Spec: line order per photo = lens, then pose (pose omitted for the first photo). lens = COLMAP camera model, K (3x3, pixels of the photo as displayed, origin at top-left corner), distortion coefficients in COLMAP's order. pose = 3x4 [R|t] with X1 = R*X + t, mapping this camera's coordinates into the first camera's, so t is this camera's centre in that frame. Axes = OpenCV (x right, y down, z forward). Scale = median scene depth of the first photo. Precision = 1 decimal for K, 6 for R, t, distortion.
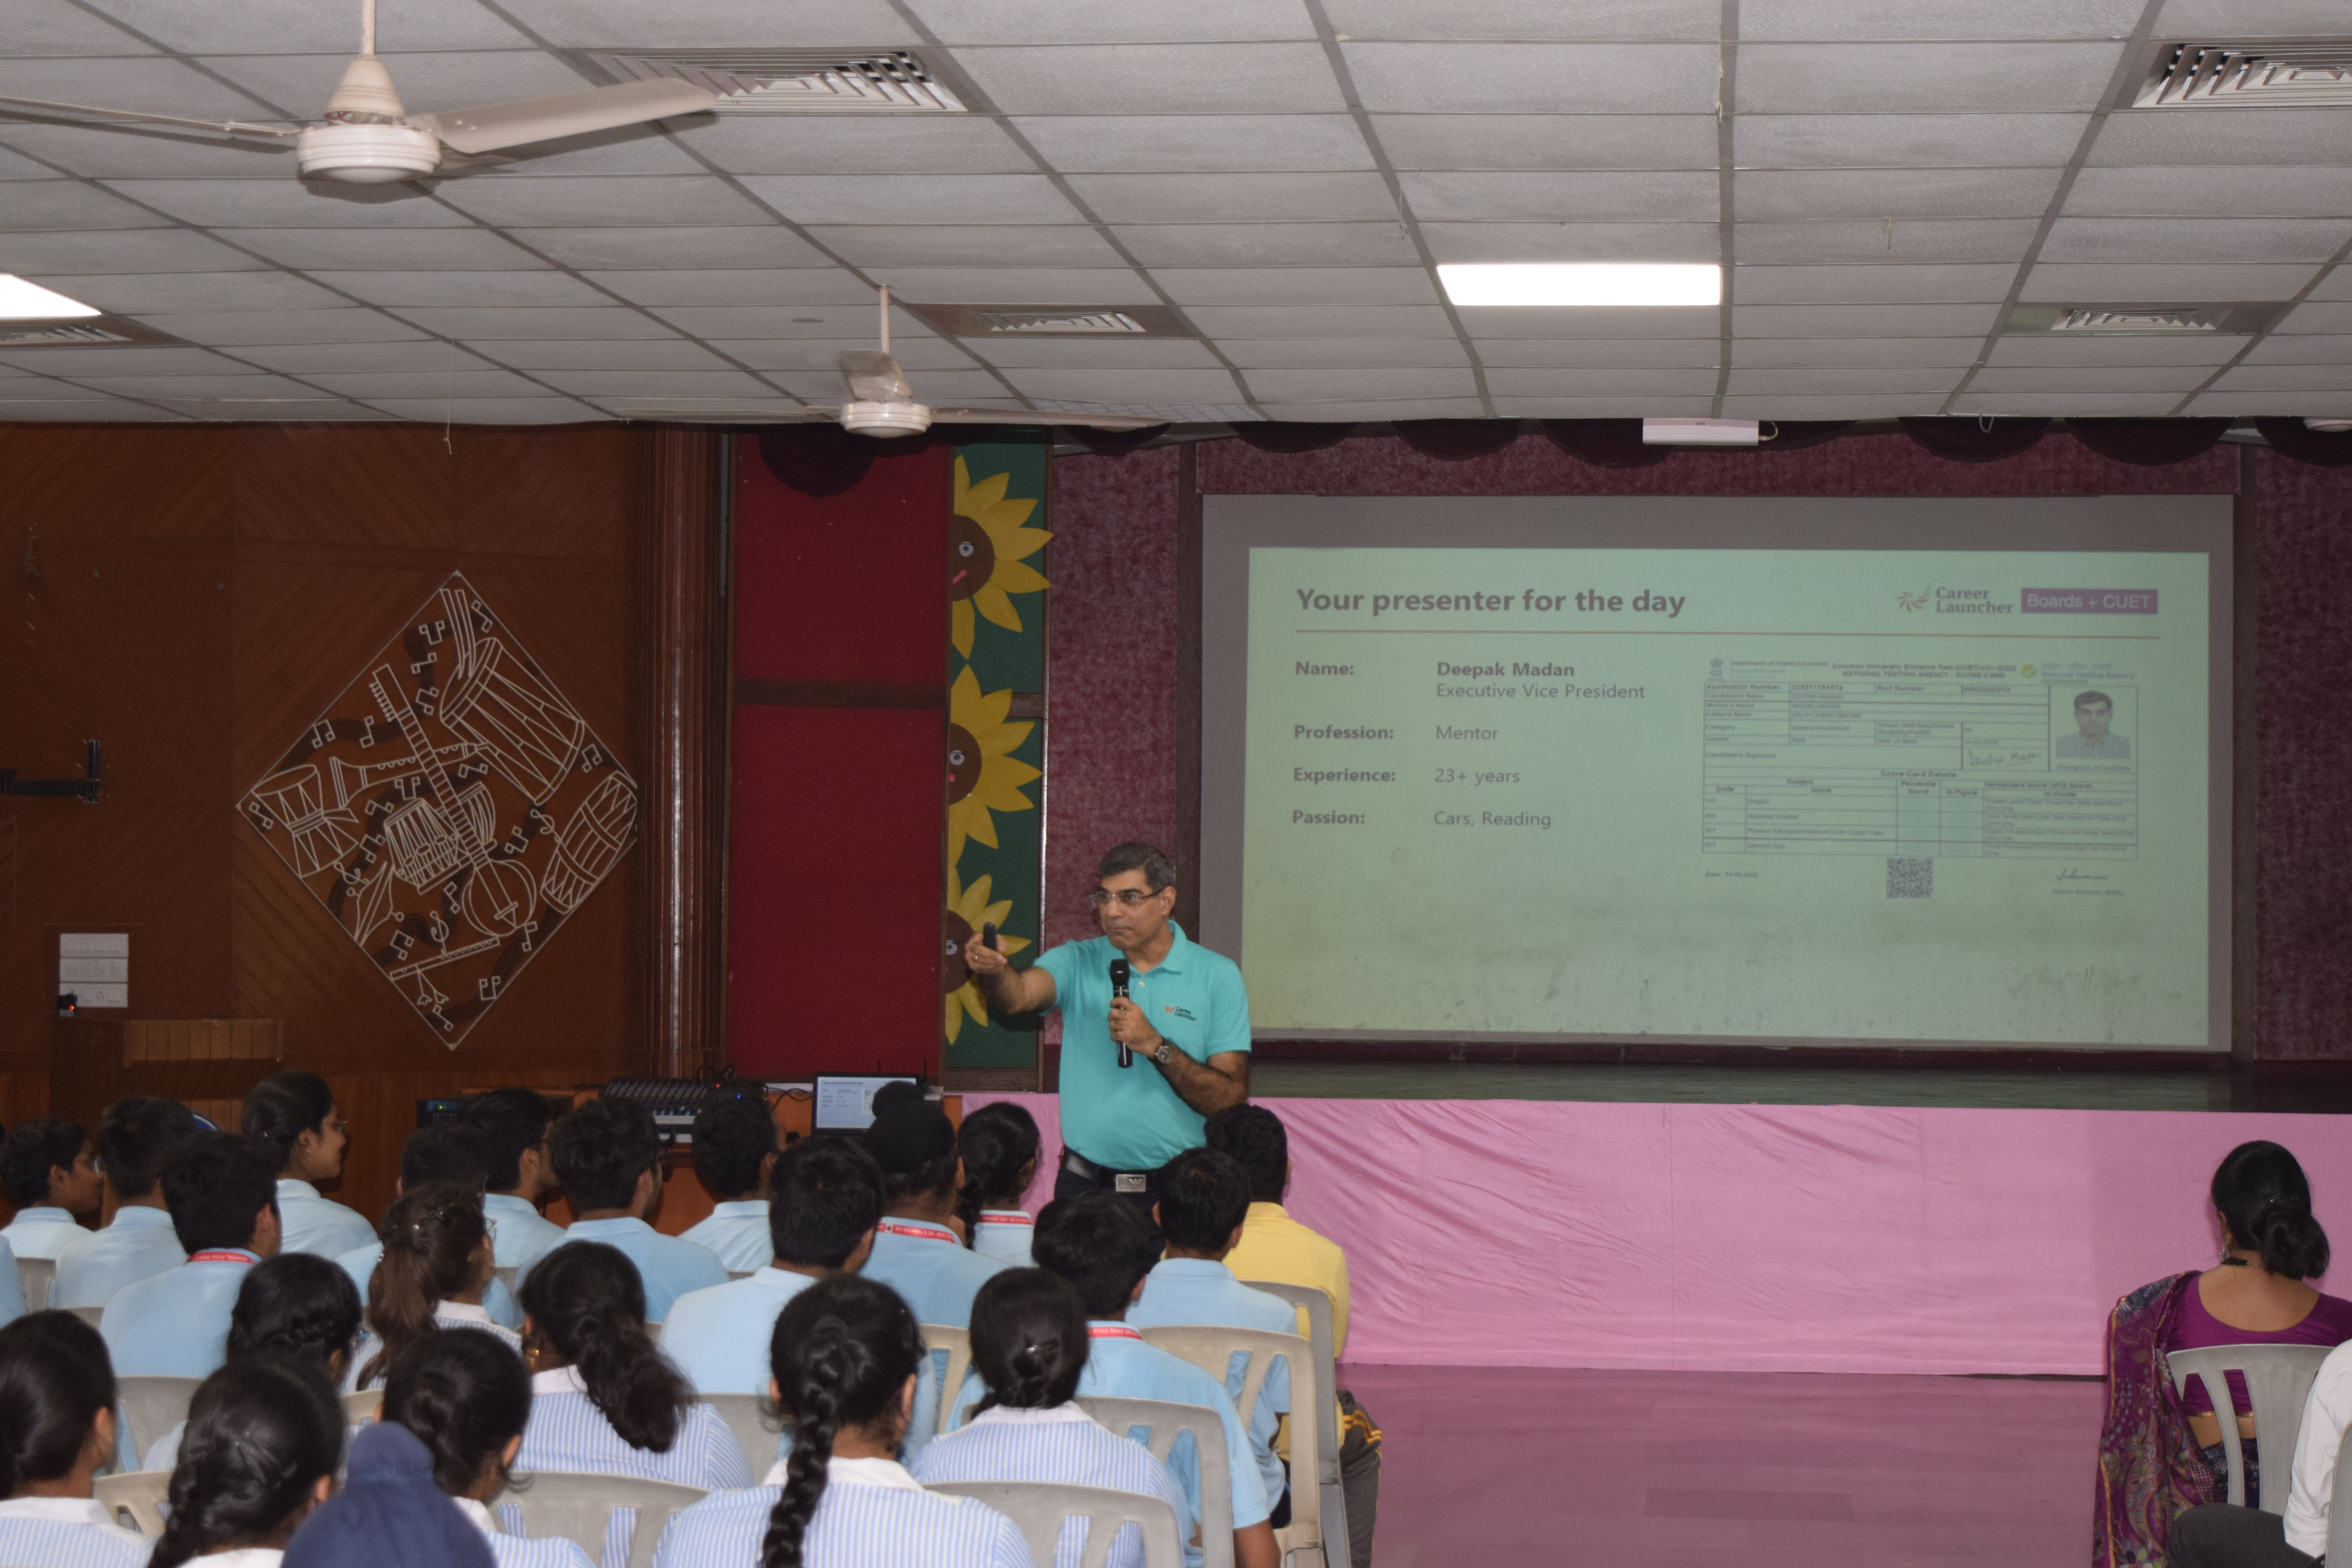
lens RADIAL K [[4703.1, 0, 1175.3], [0, 4703.1, 783.0], [0, 0, 1]] dist [-0.384935, 0.000000]
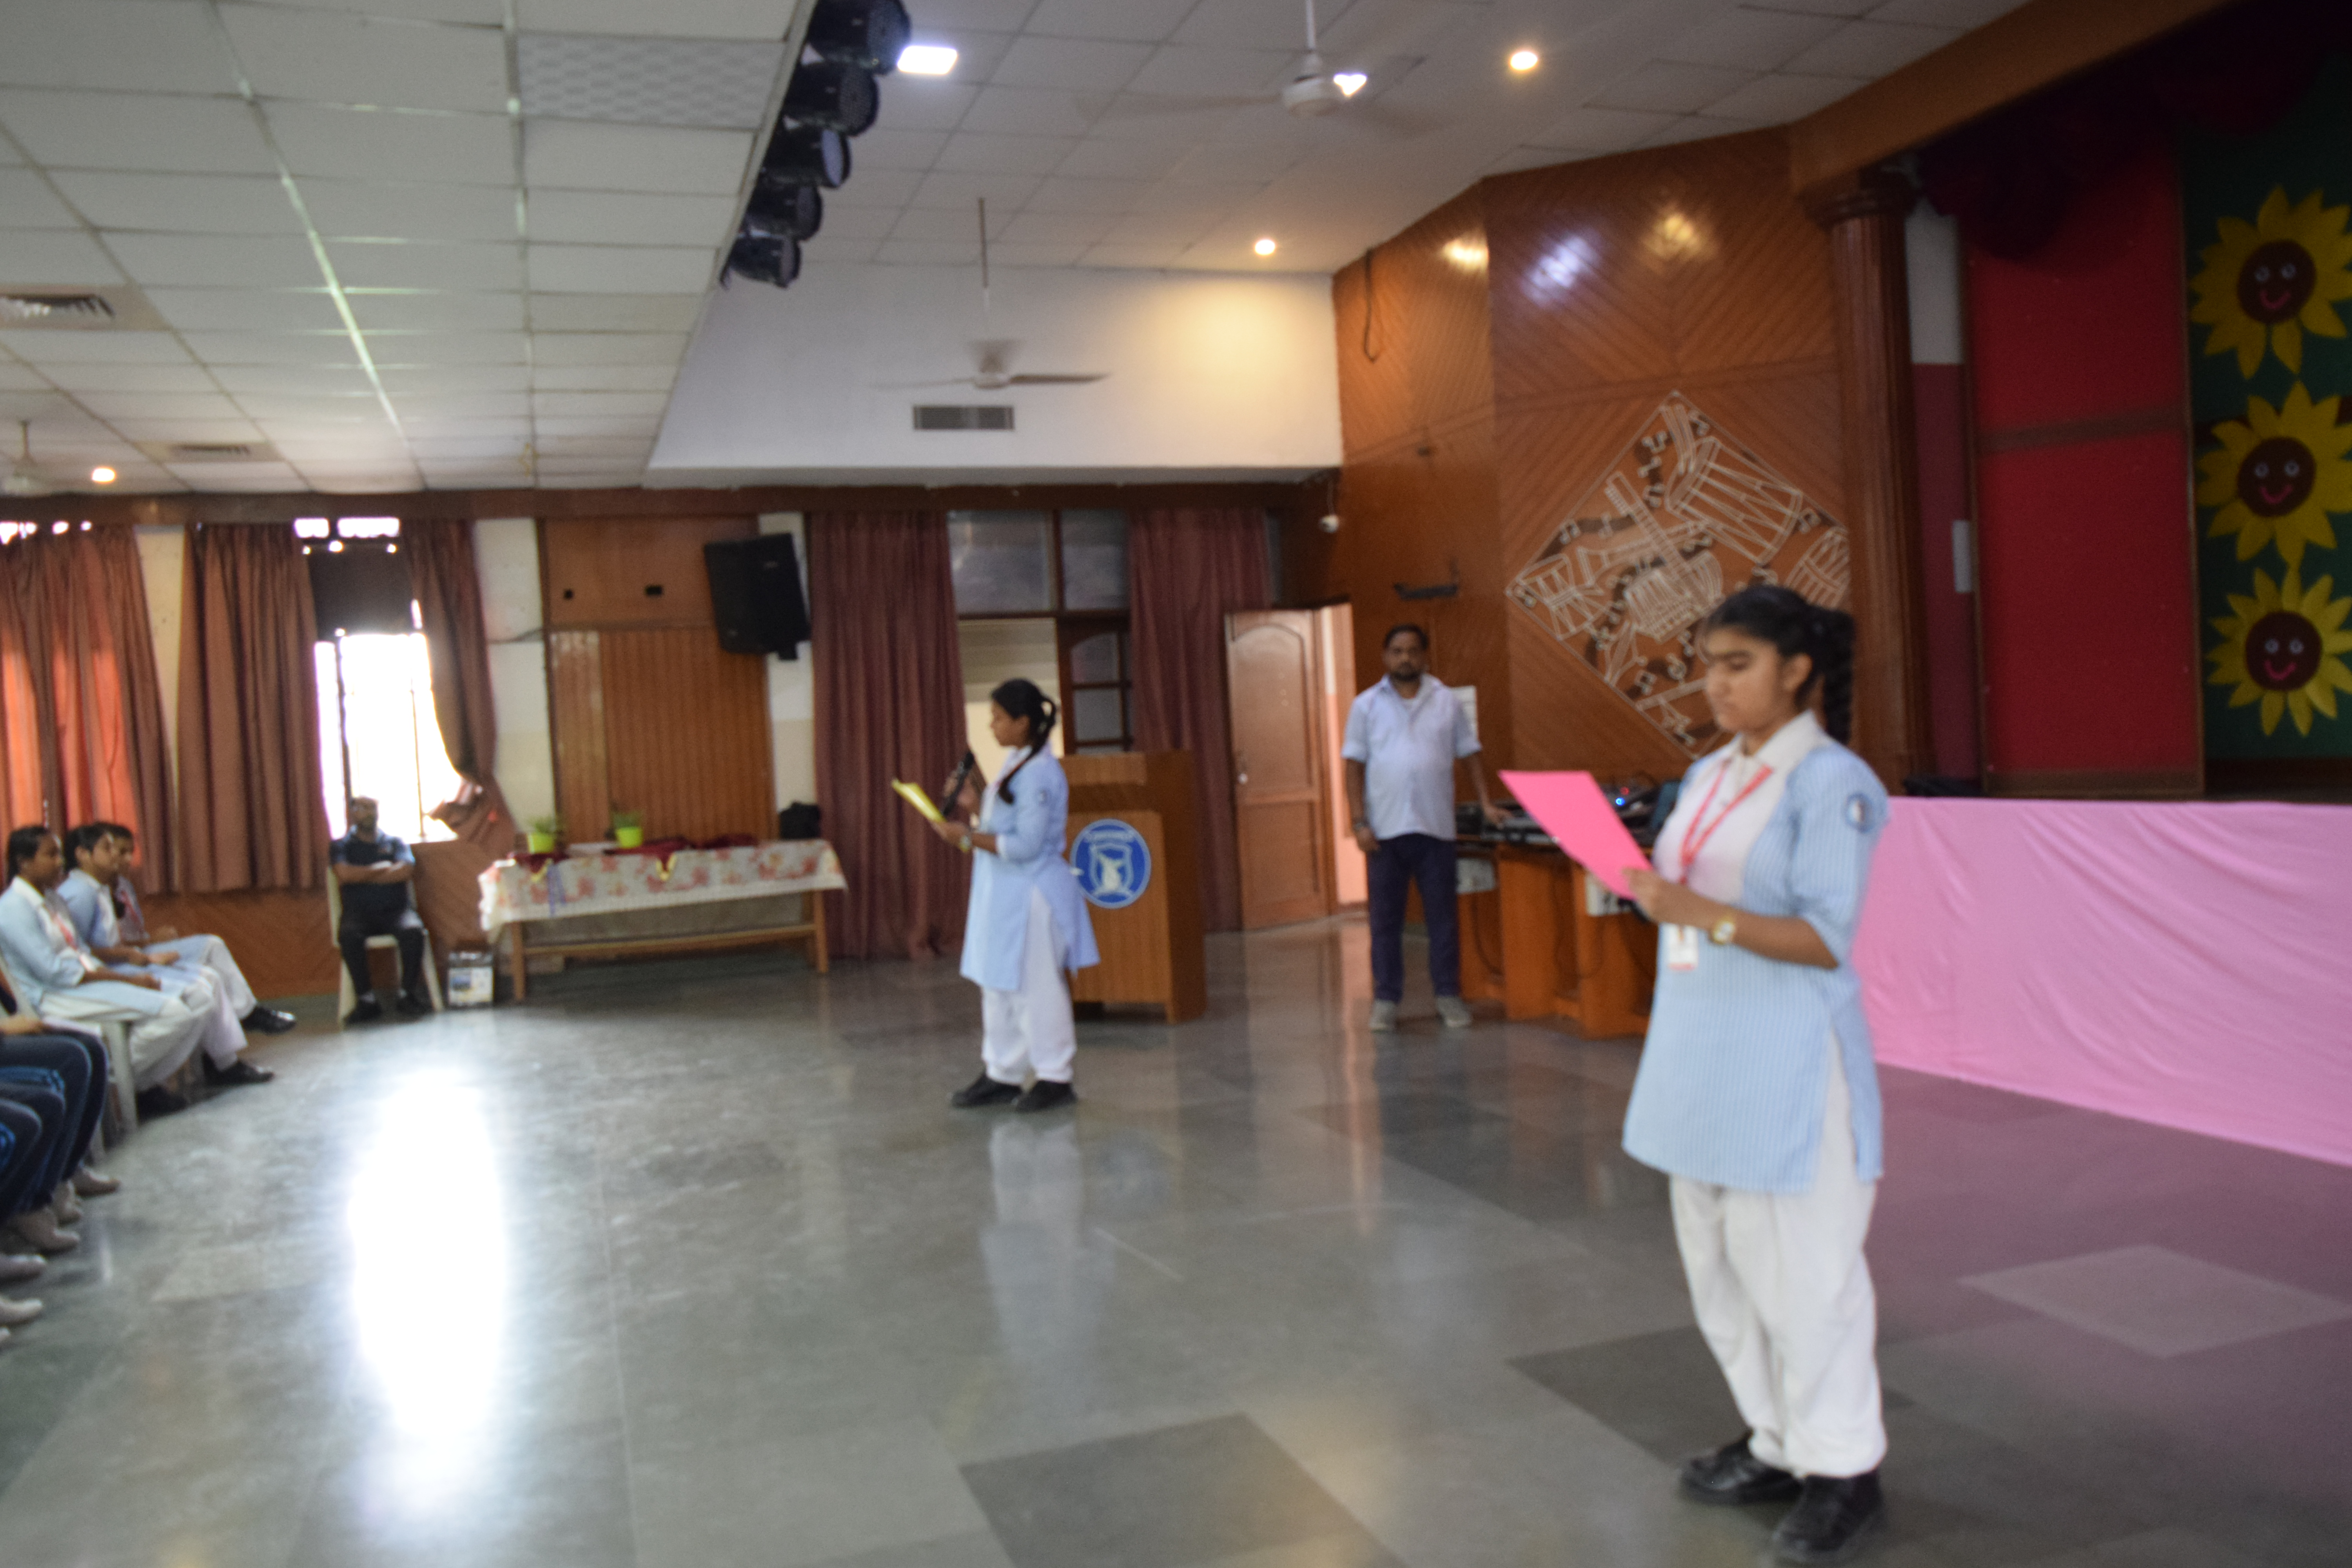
lens RADIAL K [[1851.9, 0, 1176.5], [0, 1851.9, 780.7], [0, 0, 1]] dist [0.011056, 0.003745]
pose [[0.423435, -0.016089, -0.905783, 0.254154], [0.073500, 0.997156, 0.016648, 0.044064], [0.902940, -0.073624, 0.423414, 0.650547]]
